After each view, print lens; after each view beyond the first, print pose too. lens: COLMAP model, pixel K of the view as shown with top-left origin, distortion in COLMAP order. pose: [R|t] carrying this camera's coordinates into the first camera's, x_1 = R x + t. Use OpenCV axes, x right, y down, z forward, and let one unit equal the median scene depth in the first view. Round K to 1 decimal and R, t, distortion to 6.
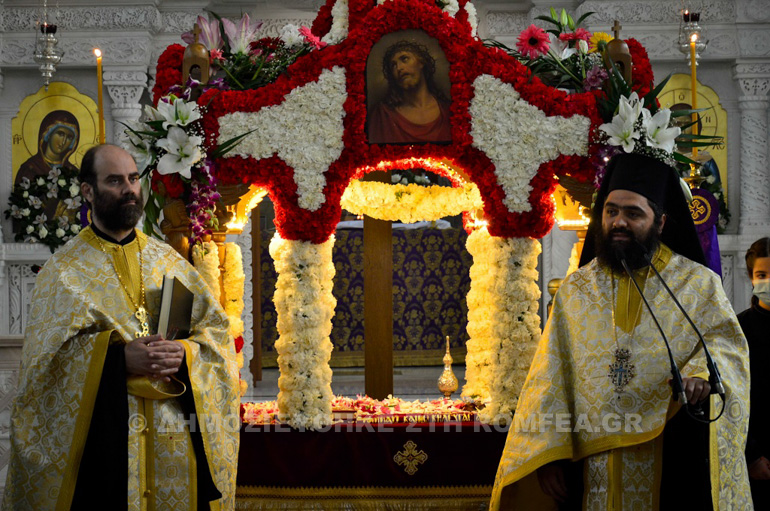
lens RADIAL K [[2240.3, 0, 383.4], [0, 2240.3, 253.7], [0, 0, 1]] dist [-0.118810, 0.000000]
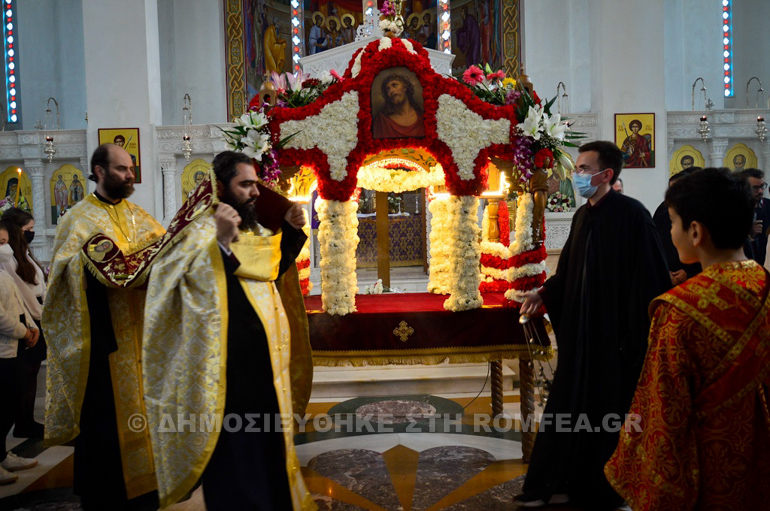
lens RADIAL K [[622.8, 0, 386.2], [0, 622.8, 260.2], [0, 0, 1]] dist [-0.032105, -0.002051]
pose [[0.999786, -0.020695, 0.000801, 0.000307], [0.020638, 0.998768, 0.045136, 0.018179], [-0.001734, -0.045110, 0.998981, 0.548416]]
